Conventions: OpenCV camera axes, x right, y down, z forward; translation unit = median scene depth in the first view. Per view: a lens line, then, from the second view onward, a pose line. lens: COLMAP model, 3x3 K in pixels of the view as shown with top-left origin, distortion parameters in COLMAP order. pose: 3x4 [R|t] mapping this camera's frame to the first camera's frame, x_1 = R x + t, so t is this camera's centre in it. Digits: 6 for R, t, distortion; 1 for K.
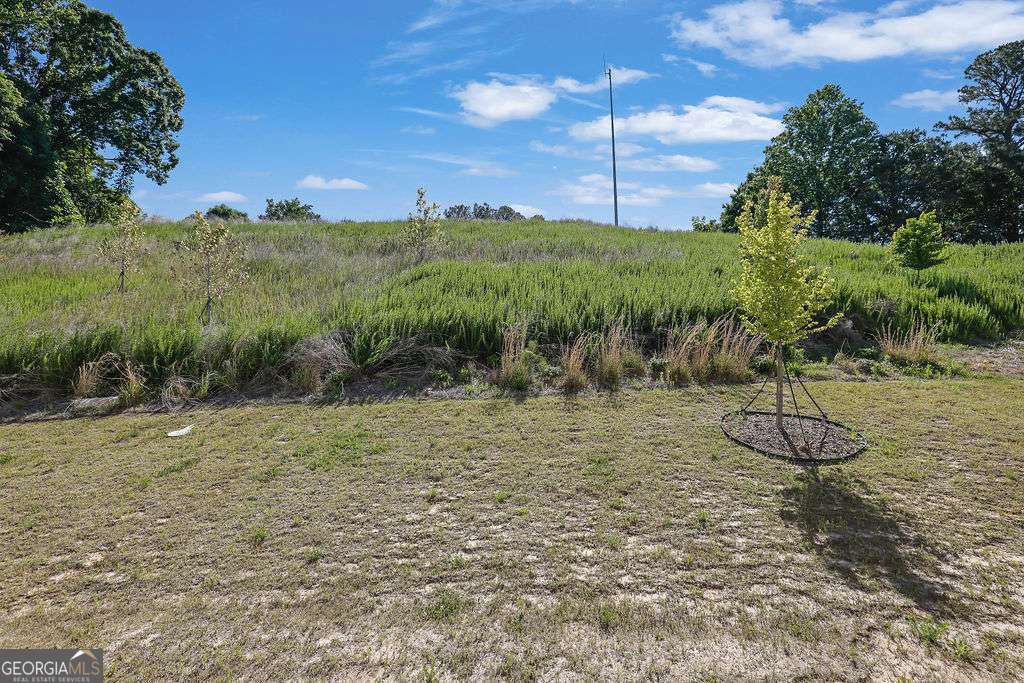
lens RADIAL K [[444.6, 0, 512.0], [0, 444.6, 341.5], [0, 0, 1]] dist [0.015887, -0.000015]
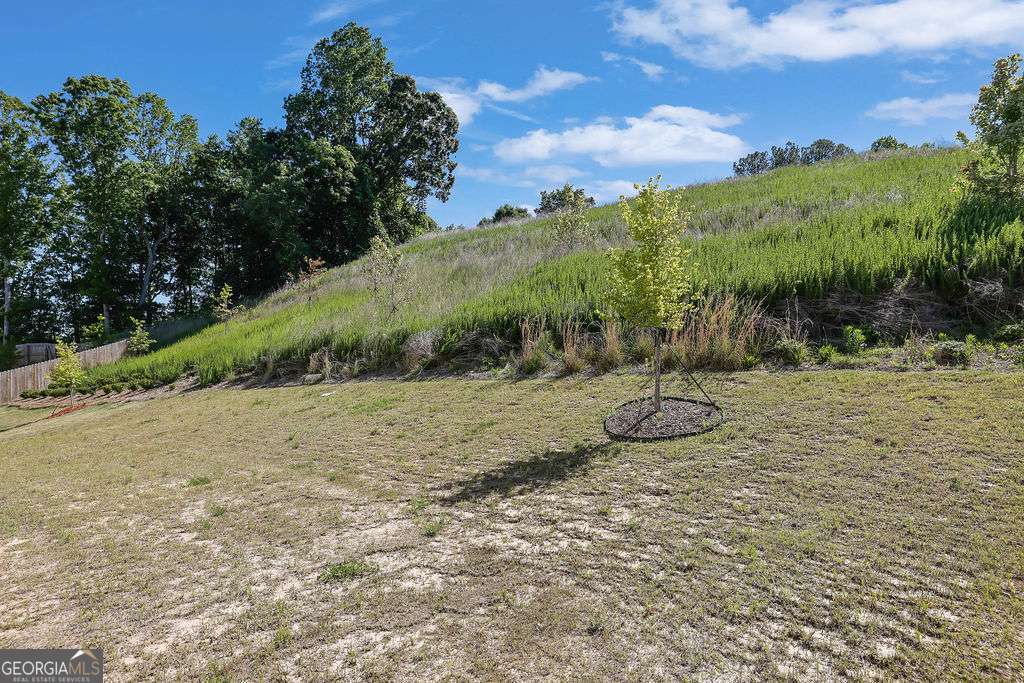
lens RADIAL K [[511.9, 0, 512.0], [0, 511.9, 341.5], [0, 0, 1]] dist [0.000664, -0.000502]
pose [[0.830628, -0.022116, -0.556389, 0.140899], [0.036148, 0.999245, 0.014247, 0.001056], [0.555653, -0.031946, 0.830800, -0.028945]]
